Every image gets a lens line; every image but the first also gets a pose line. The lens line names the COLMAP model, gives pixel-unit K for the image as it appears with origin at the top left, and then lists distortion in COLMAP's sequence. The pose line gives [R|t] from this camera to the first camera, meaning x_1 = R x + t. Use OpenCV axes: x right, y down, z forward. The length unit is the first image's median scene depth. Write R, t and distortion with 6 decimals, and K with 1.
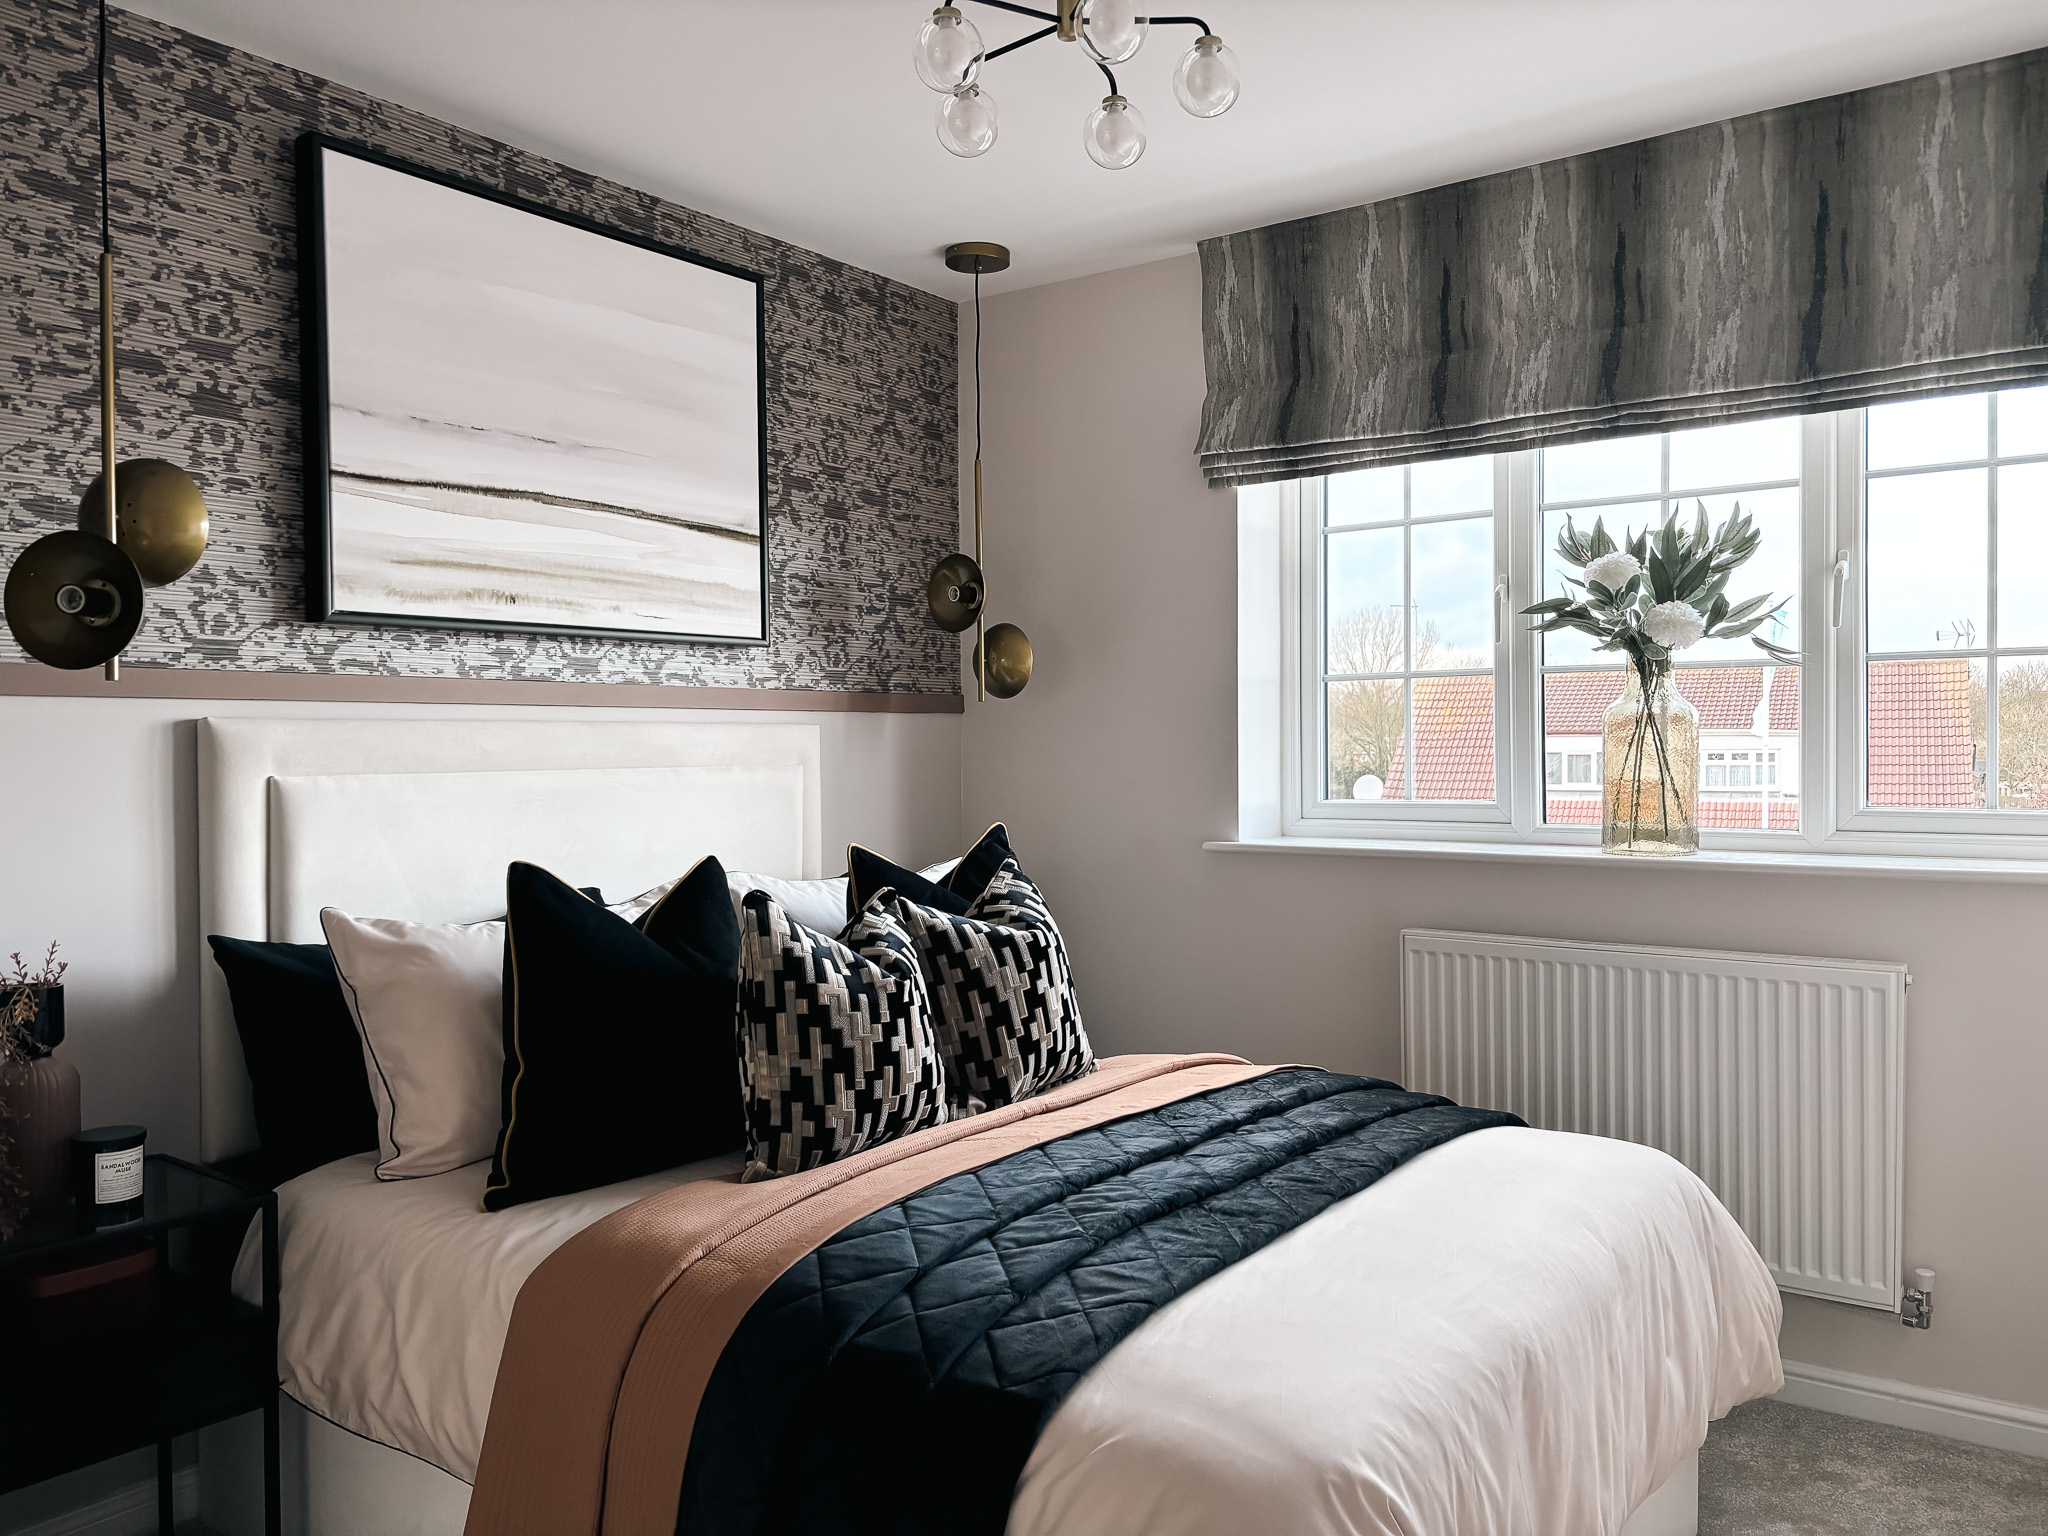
lens RADIAL K [[1554.4, 0, 1040.4], [0, 1554.4, 756.4], [0, 0, 1]] dist [0.018483, -0.031244]
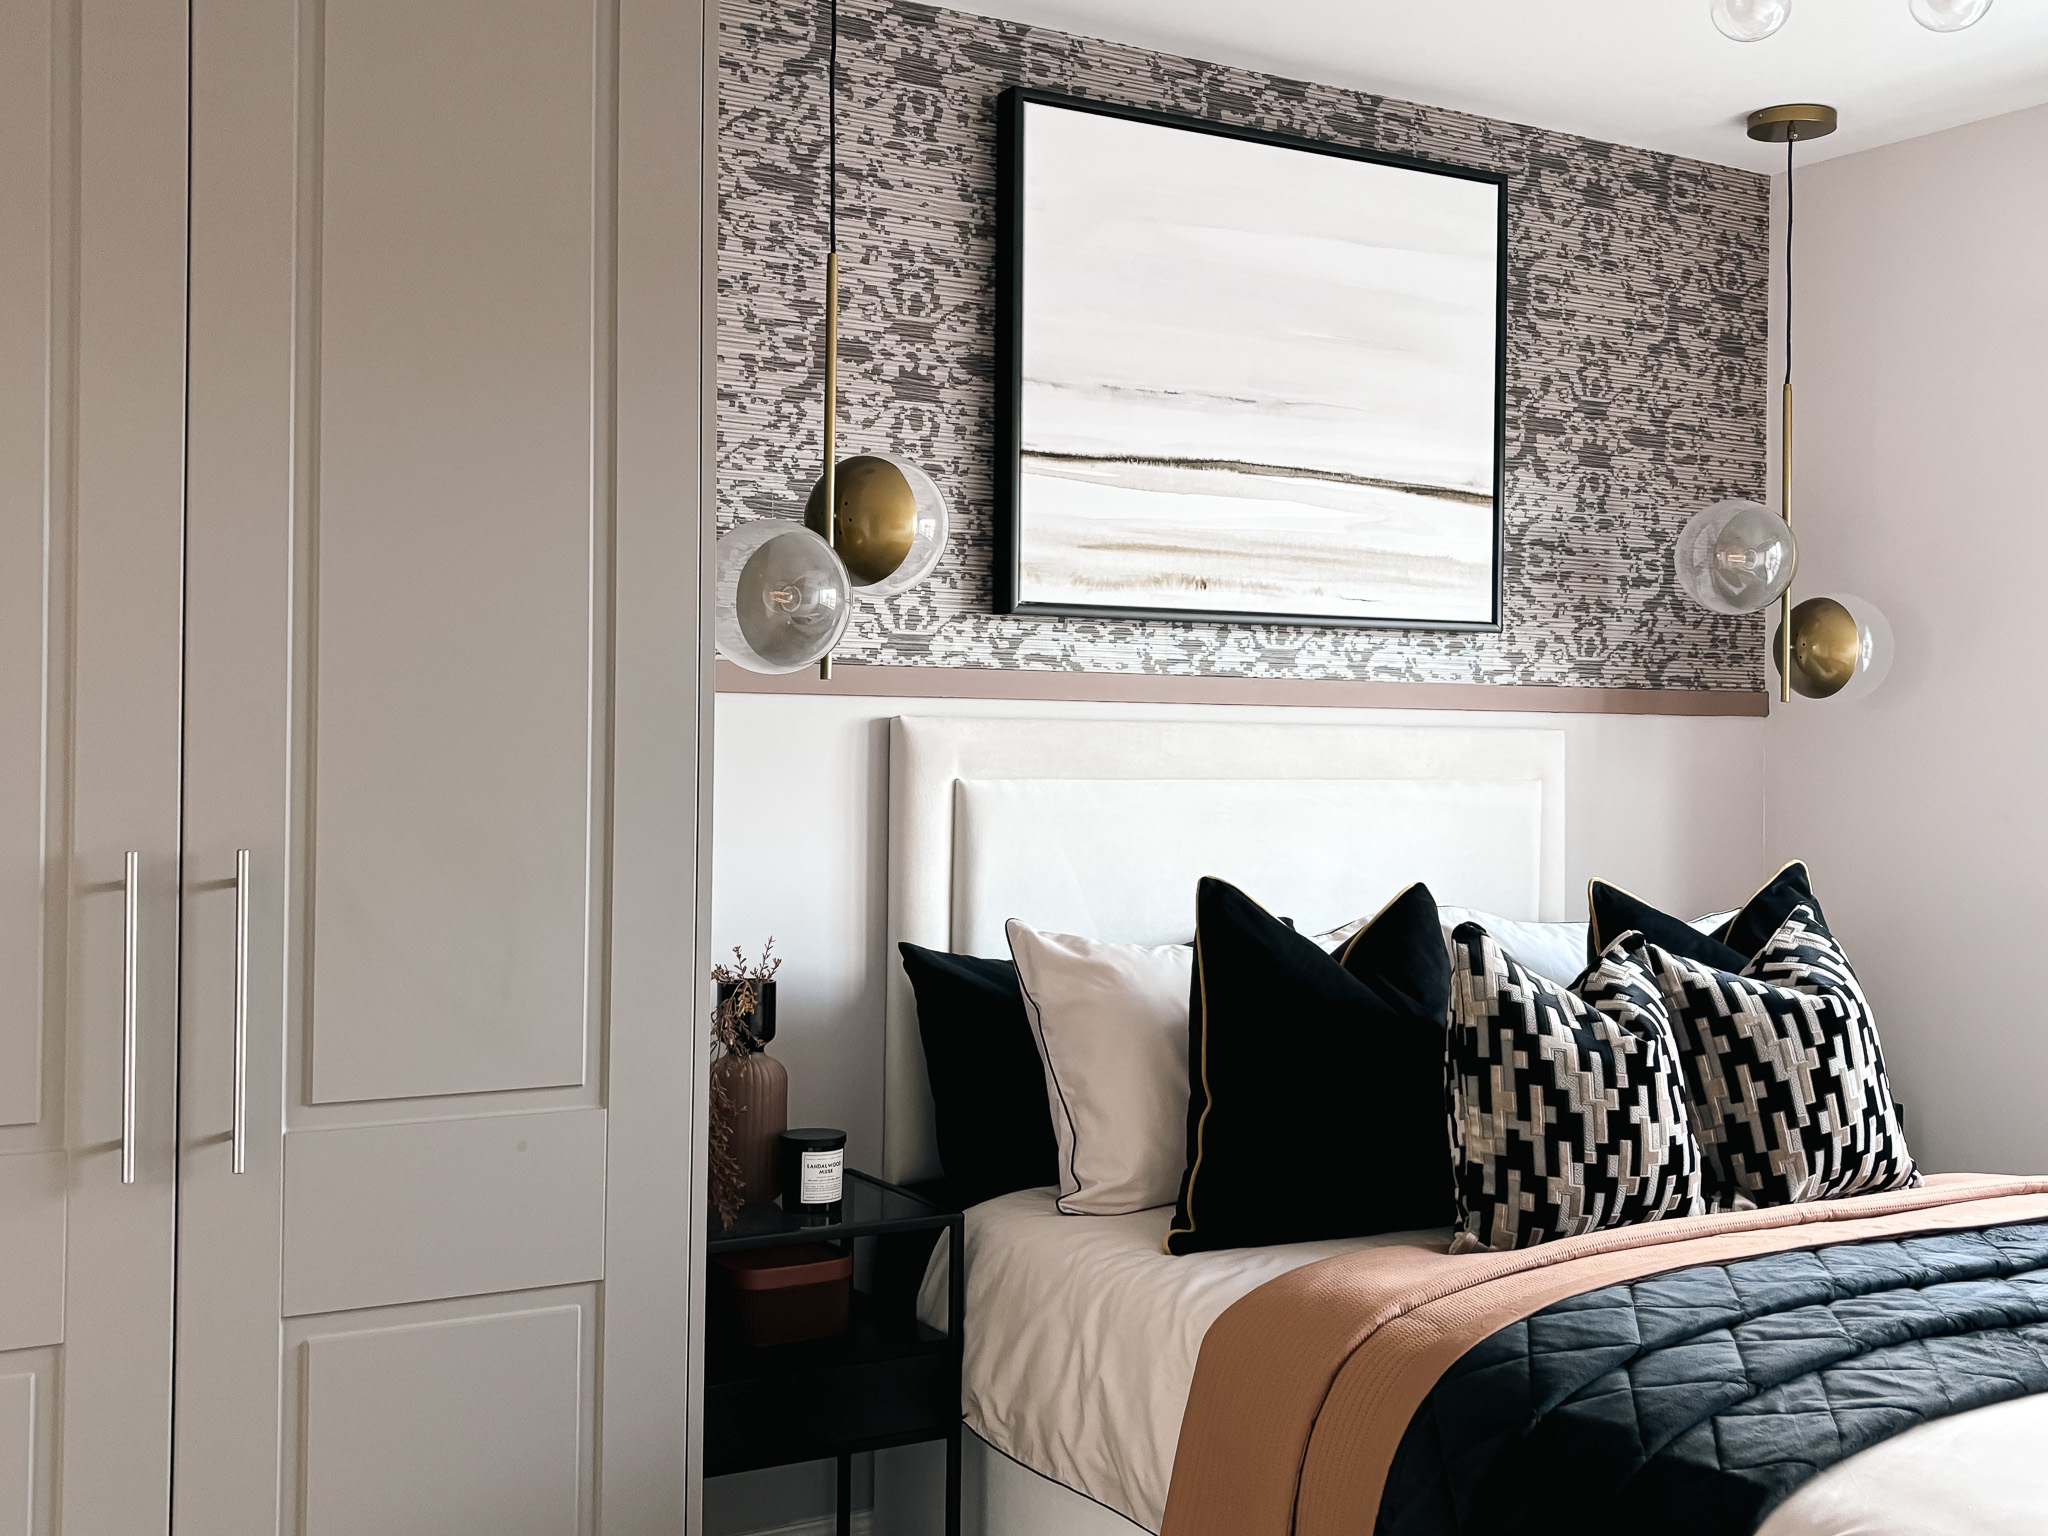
lens RADIAL K [[2226.8, 0, 1030.3], [0, 2226.8, 765.5], [0, 0, 1]] dist [0.143221, 0.000000]
pose [[0.924971, 0.020829, -0.379466, 0.059641], [-0.020914, 0.999774, 0.003899, -0.001487], [0.379461, 0.004330, 0.925198, -0.236822]]
